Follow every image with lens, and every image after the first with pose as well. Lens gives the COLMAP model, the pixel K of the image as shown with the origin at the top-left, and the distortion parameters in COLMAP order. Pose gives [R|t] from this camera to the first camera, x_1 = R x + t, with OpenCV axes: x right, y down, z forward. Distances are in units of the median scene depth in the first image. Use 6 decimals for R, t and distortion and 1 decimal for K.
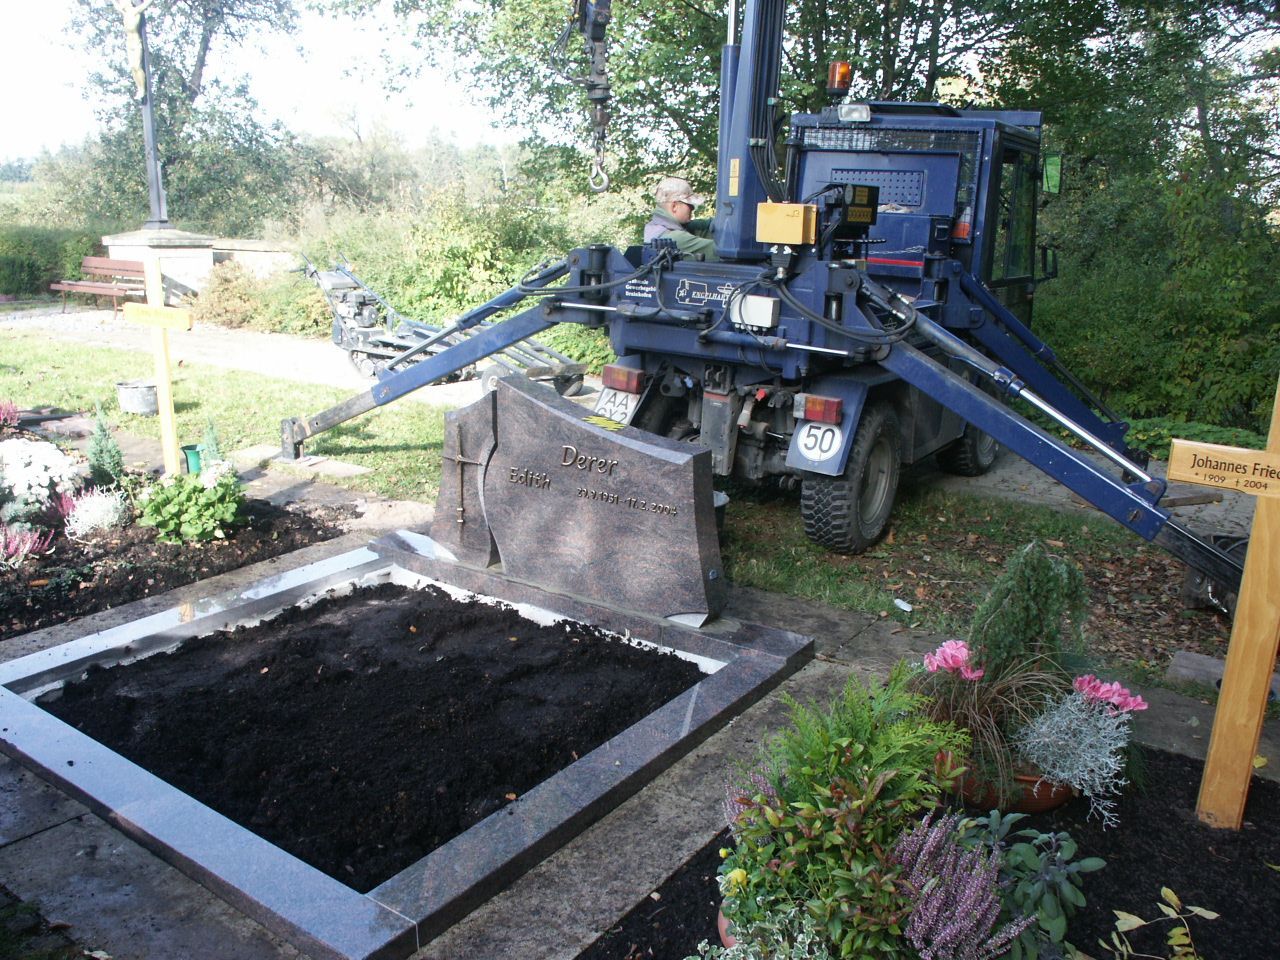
lens RADIAL K [[1089.1, 0, 633.8], [0, 1089.1, 504.8], [0, 0, 1]] dist [-0.194405, 0.181923]
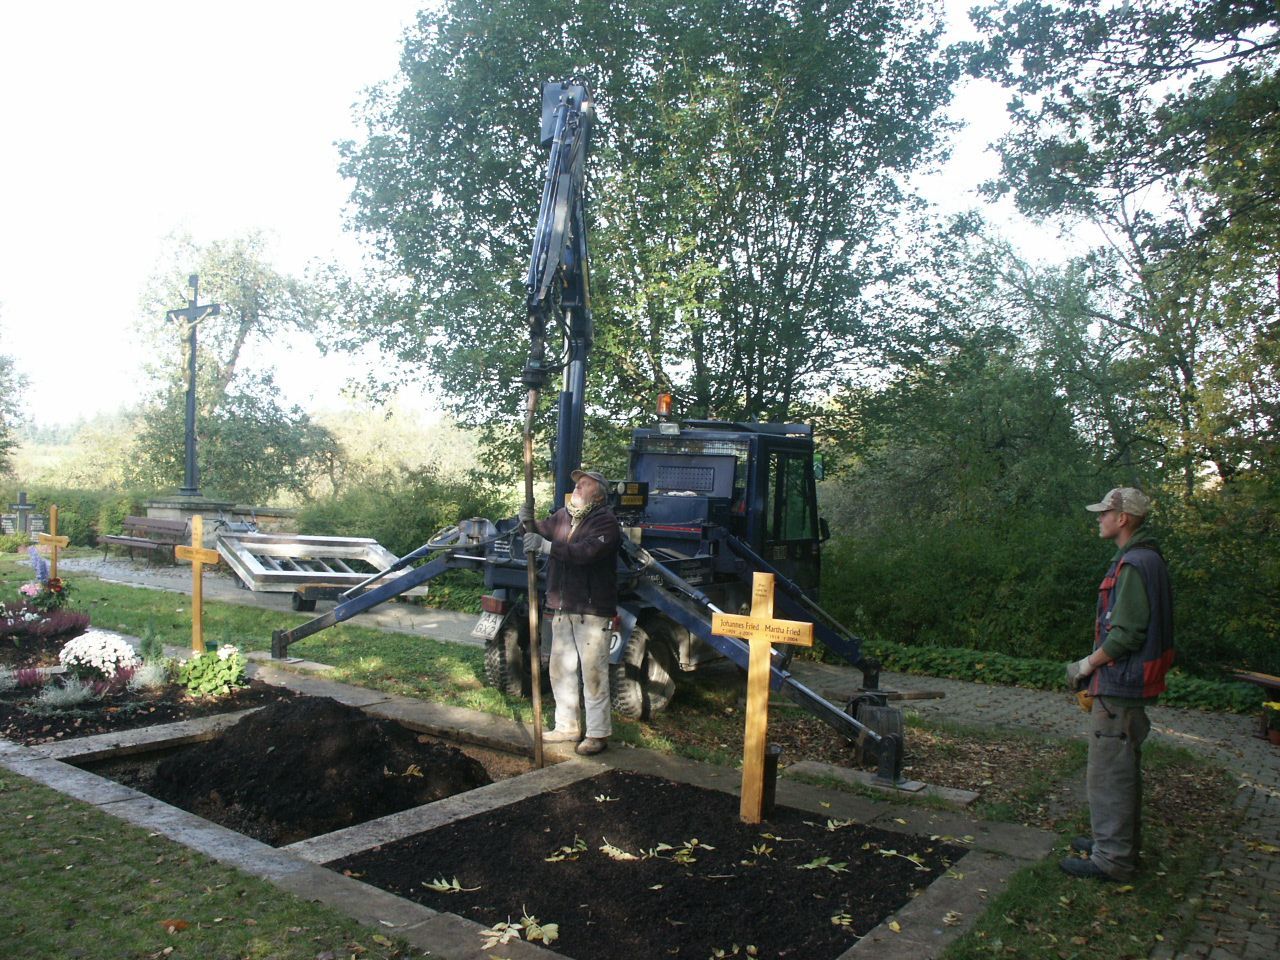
lens RADIAL K [[1089.1, 0, 633.8], [0, 1089.1, 504.8], [0, 0, 1]] dist [-0.194405, 0.181923]
pose [[0.999898, 0.012215, -0.007352, 0.046817], [-0.013660, 0.968487, -0.248691, 0.029819], [0.004082, 0.248766, 0.968555, -0.122921]]
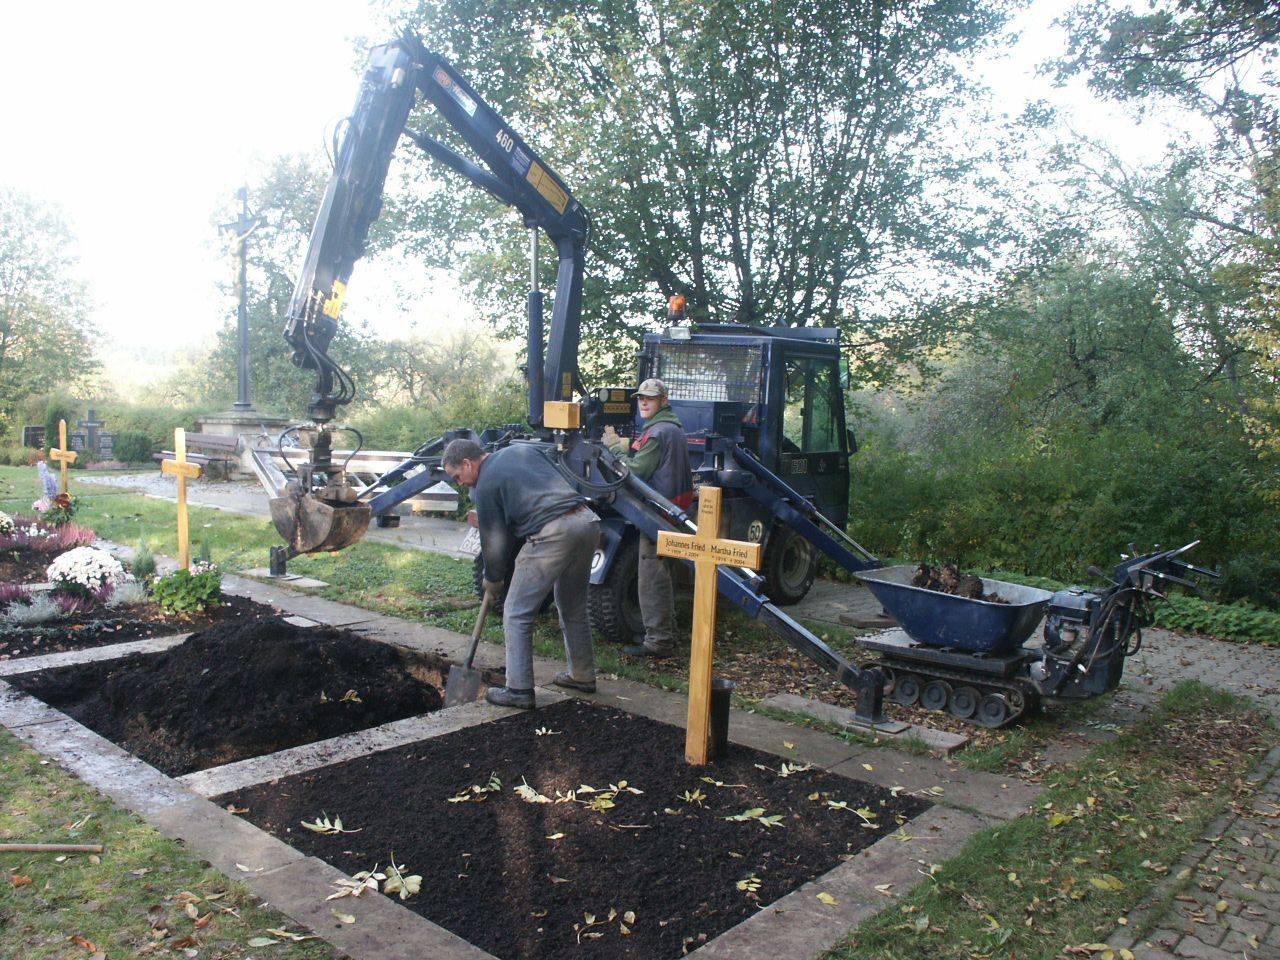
lens RADIAL K [[1089.1, 0, 633.8], [0, 1089.1, 504.8], [0, 0, 1]] dist [-0.194405, 0.181923]
pose [[0.994852, 0.018635, -0.099612, 0.080435], [-0.035517, 0.984716, -0.170506, 0.024761], [0.094912, 0.173167, 0.980309, -0.097178]]
